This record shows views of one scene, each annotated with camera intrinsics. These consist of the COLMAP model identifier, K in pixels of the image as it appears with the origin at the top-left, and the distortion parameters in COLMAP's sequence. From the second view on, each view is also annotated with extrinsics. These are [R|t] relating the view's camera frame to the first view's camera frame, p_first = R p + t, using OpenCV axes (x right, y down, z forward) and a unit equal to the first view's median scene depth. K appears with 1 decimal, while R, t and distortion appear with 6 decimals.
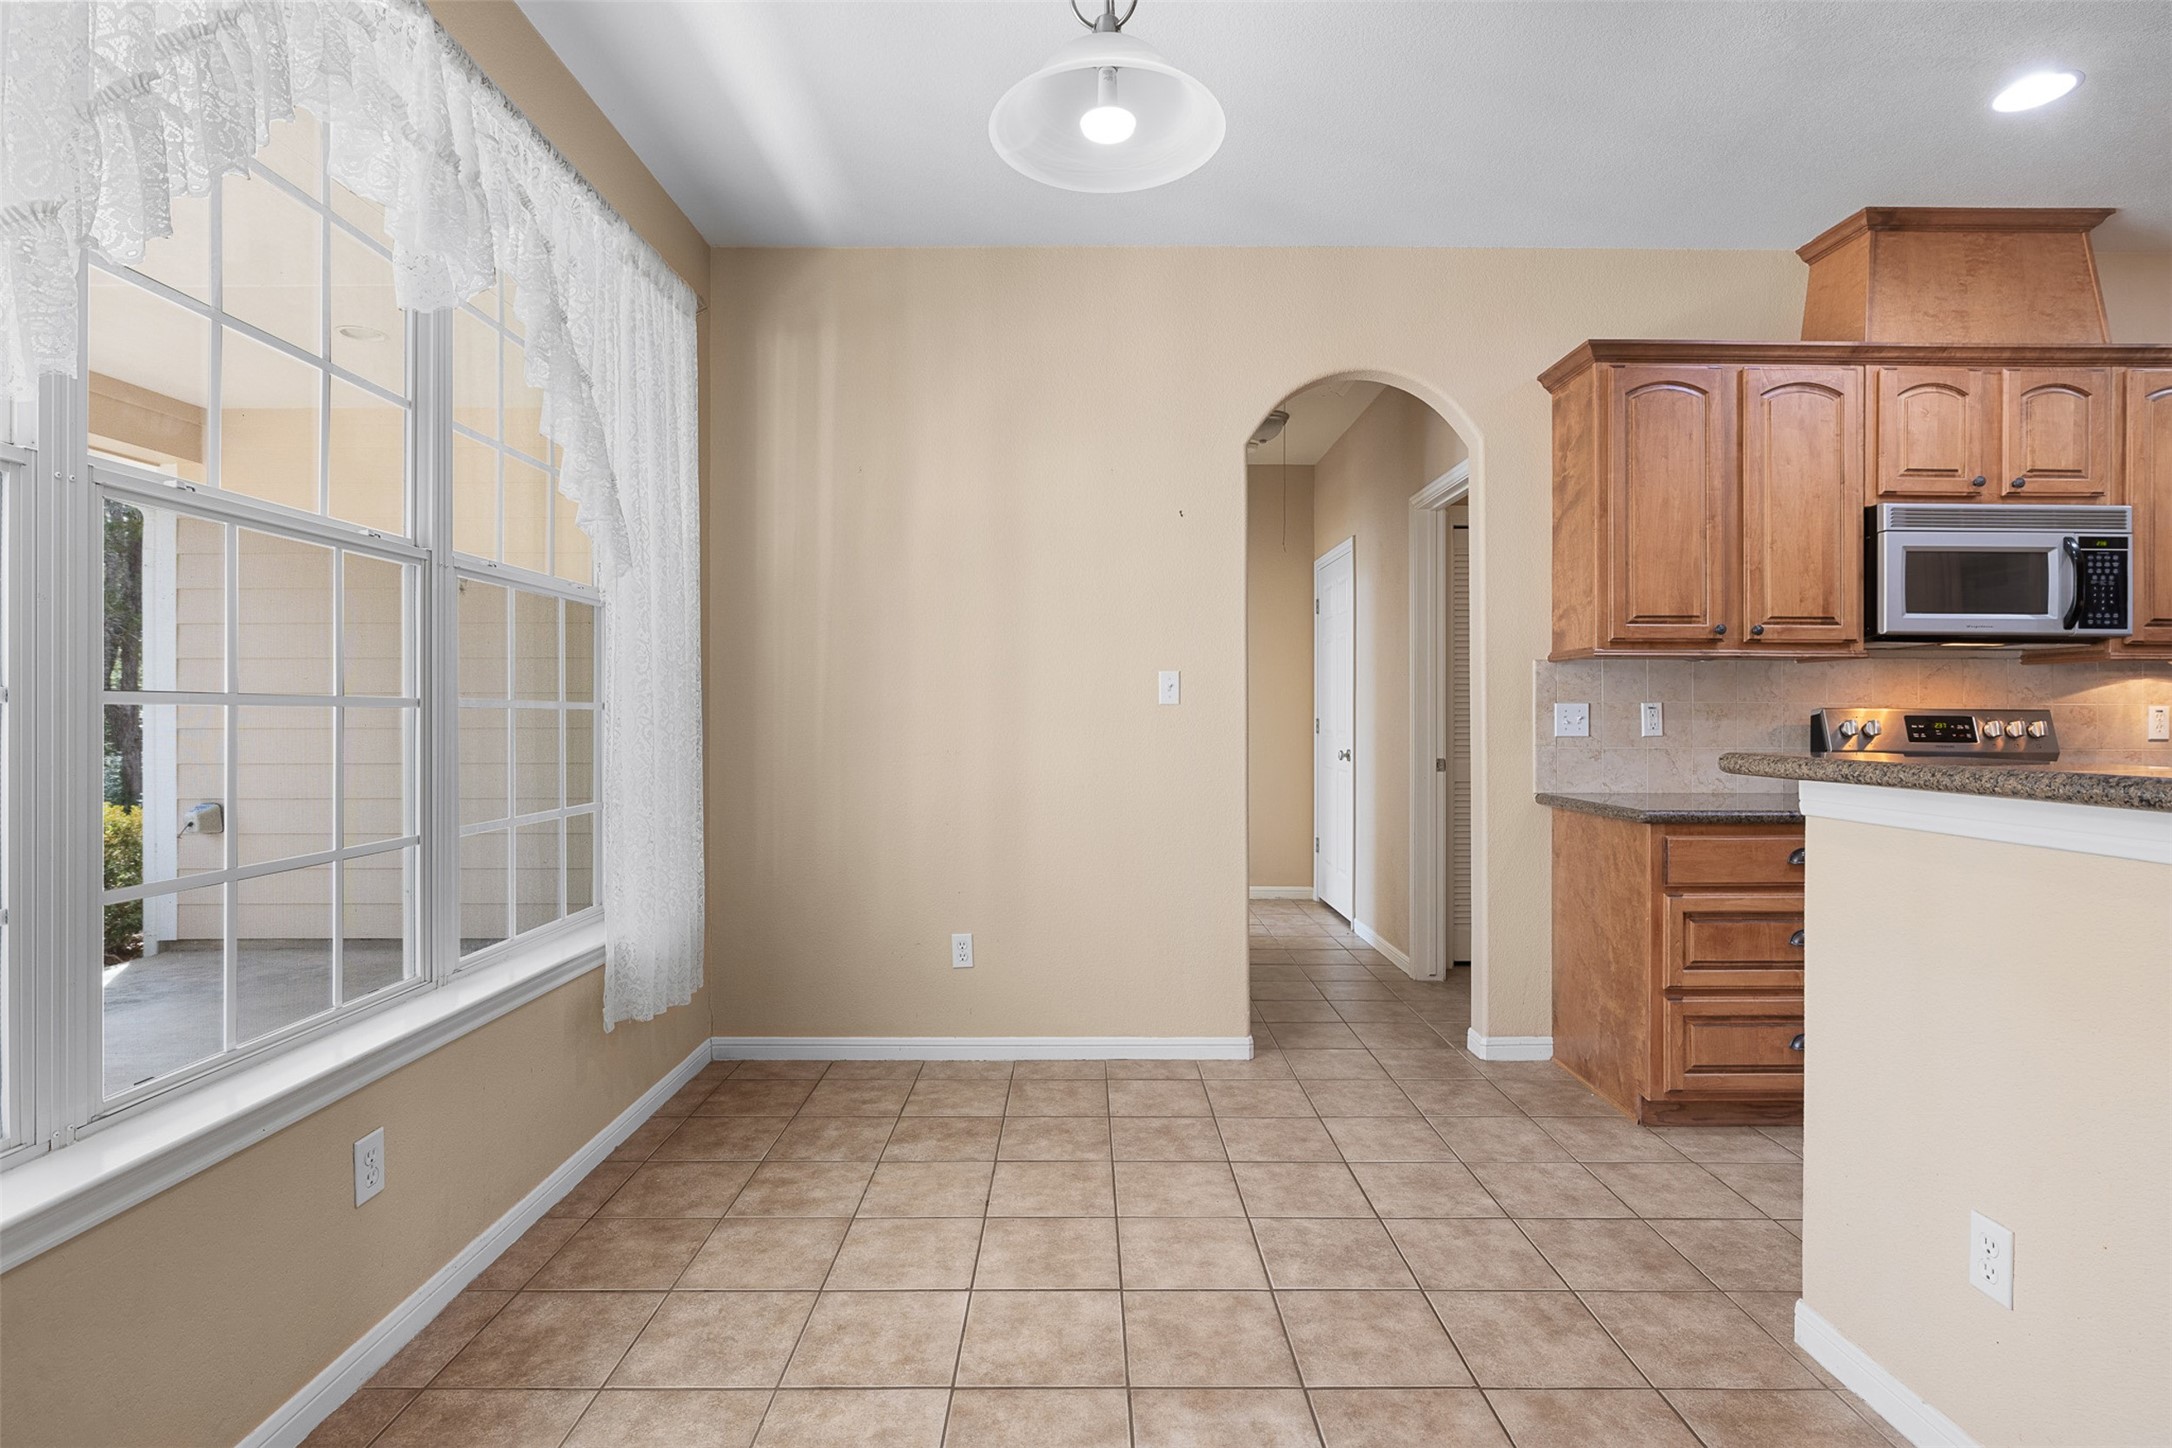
lens RADIAL K [[1031.6, 0, 1093.0], [0, 1031.6, 718.8], [0, 0, 1]] dist [-0.008255, 0.003300]
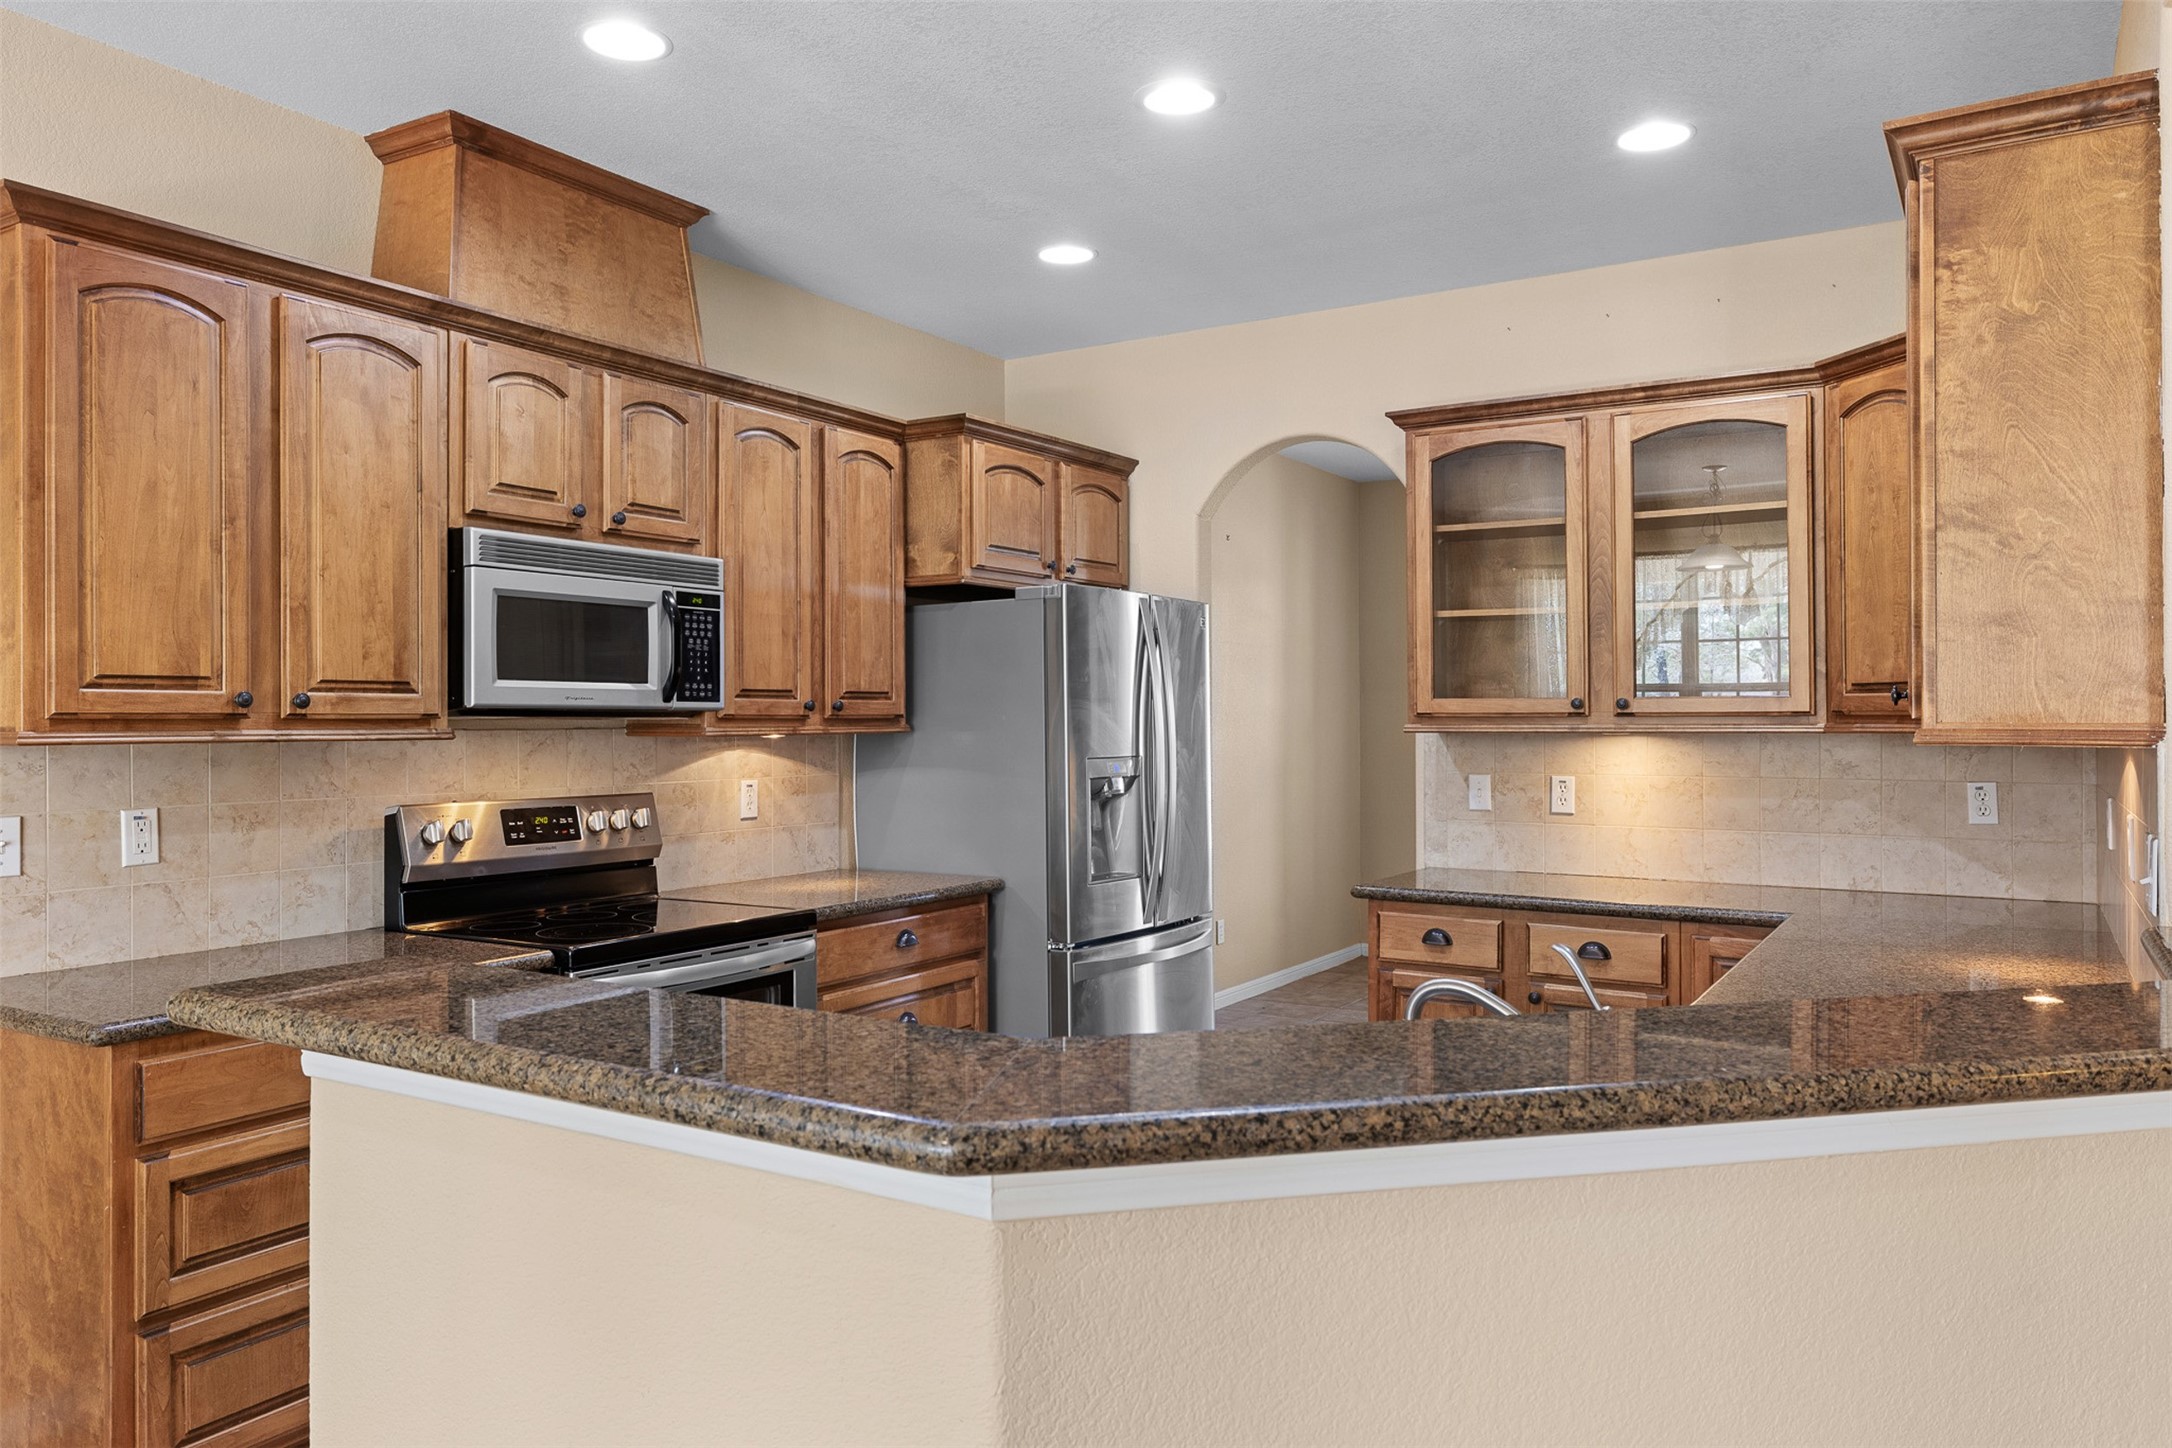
lens RADIAL K [[1504.1, 0, 1069.2], [0, 1504.1, 720.1], [0, 0, 1]] dist [0.005487, -0.002214]
pose [[0.538737, 0.000230, 0.842474, 0.098780], [0.005580, 0.999977, -0.003842, -0.065369], [-0.842455, 0.006771, 0.538724, 0.069822]]
